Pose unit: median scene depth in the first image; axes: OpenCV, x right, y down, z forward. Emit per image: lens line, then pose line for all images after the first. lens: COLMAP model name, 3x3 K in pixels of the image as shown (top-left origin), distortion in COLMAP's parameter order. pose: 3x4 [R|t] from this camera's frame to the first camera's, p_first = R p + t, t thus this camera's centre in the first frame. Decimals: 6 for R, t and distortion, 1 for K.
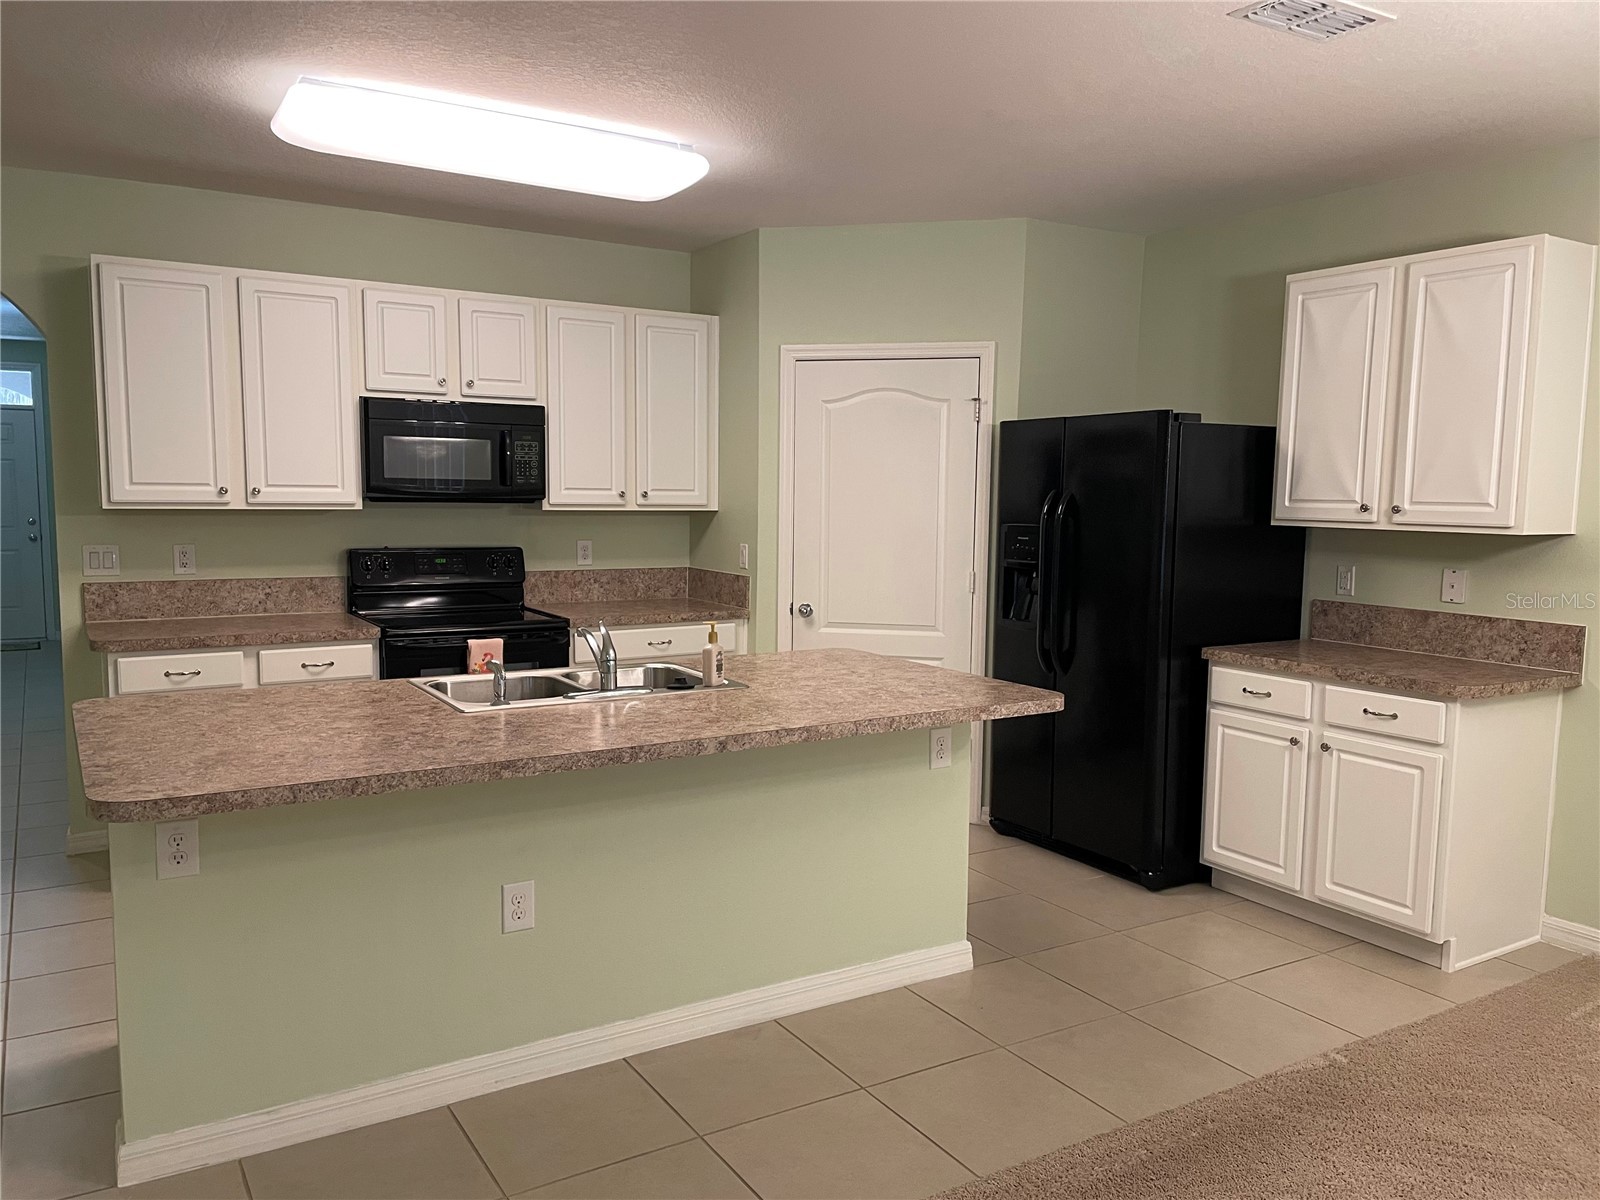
lens RADIAL K [[1214.2, 0, 796.7], [0, 1214.2, 615.3], [0, 0, 1]] dist [0.112572, -0.170117]
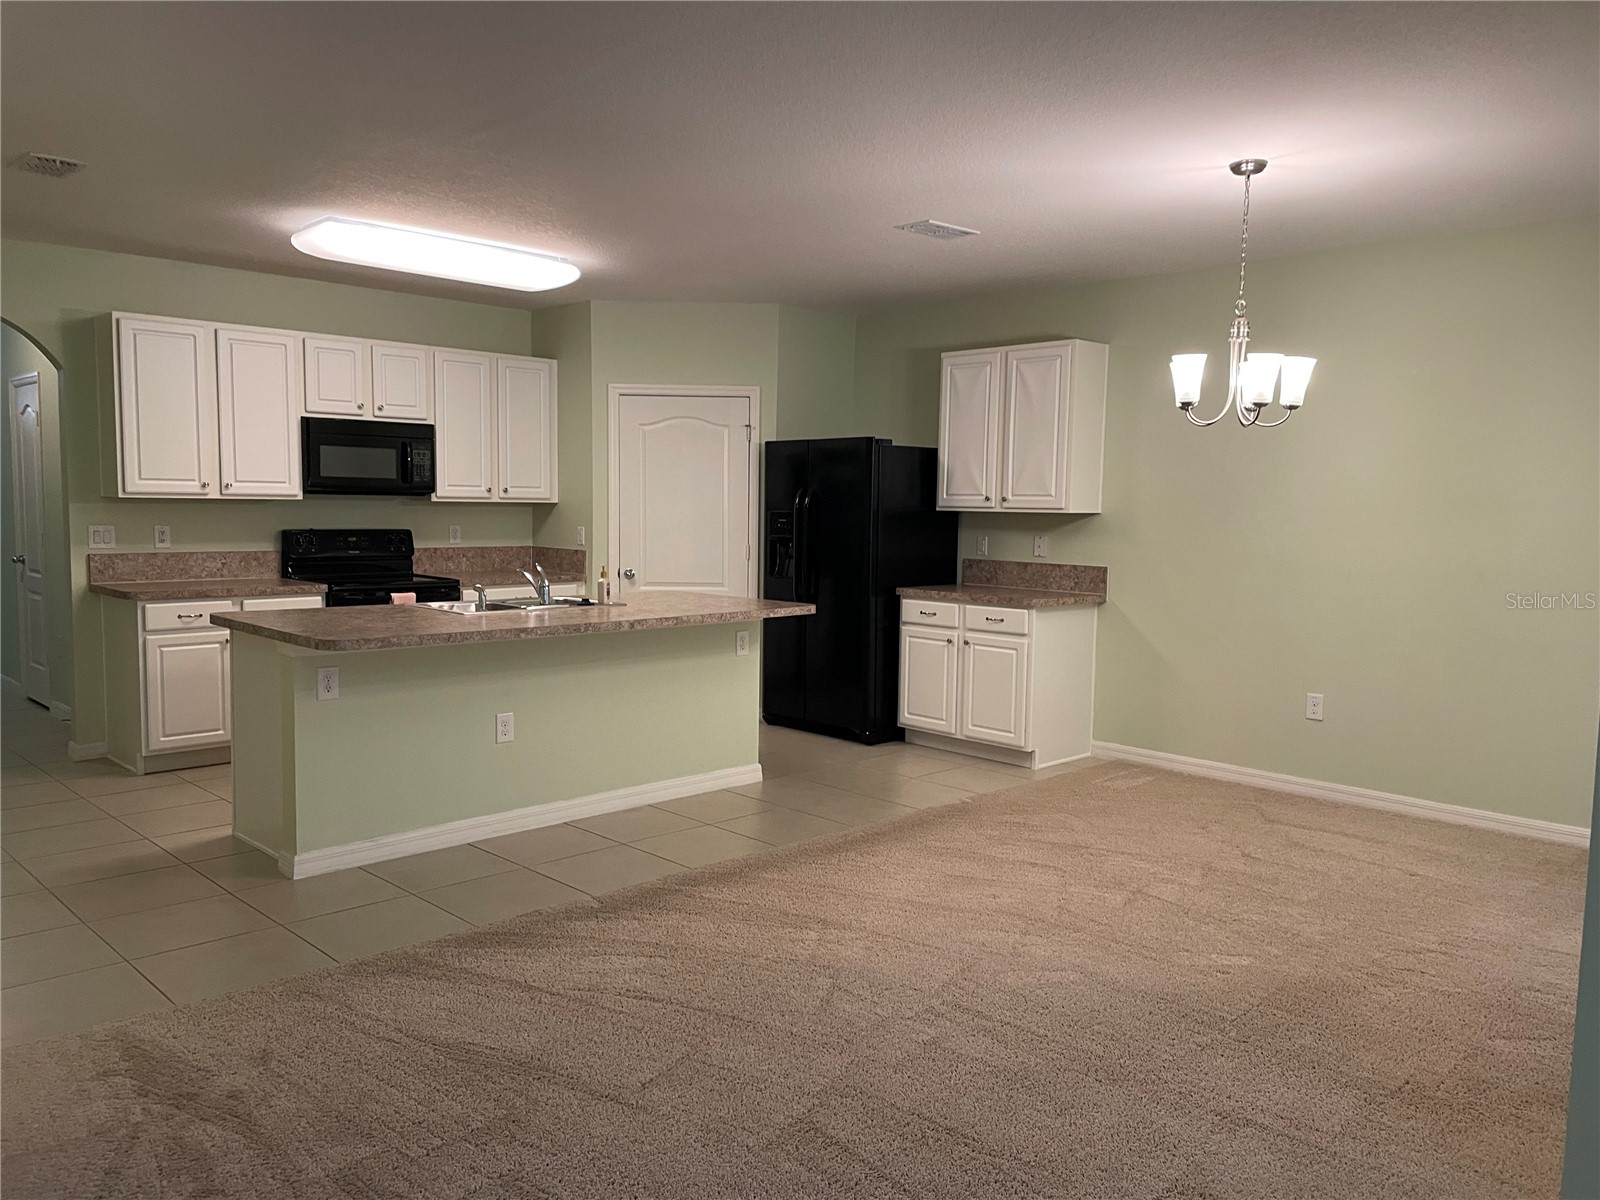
lens RADIAL K [[1214.2, 0, 796.7], [0, 1214.2, 615.3], [0, 0, 1]] dist [0.112572, -0.170117]
pose [[0.976178, -0.019158, 0.216123, -0.129513], [0.020874, 0.999766, -0.005659, 0.066396], [-0.215964, 0.010036, 0.976350, -0.484736]]
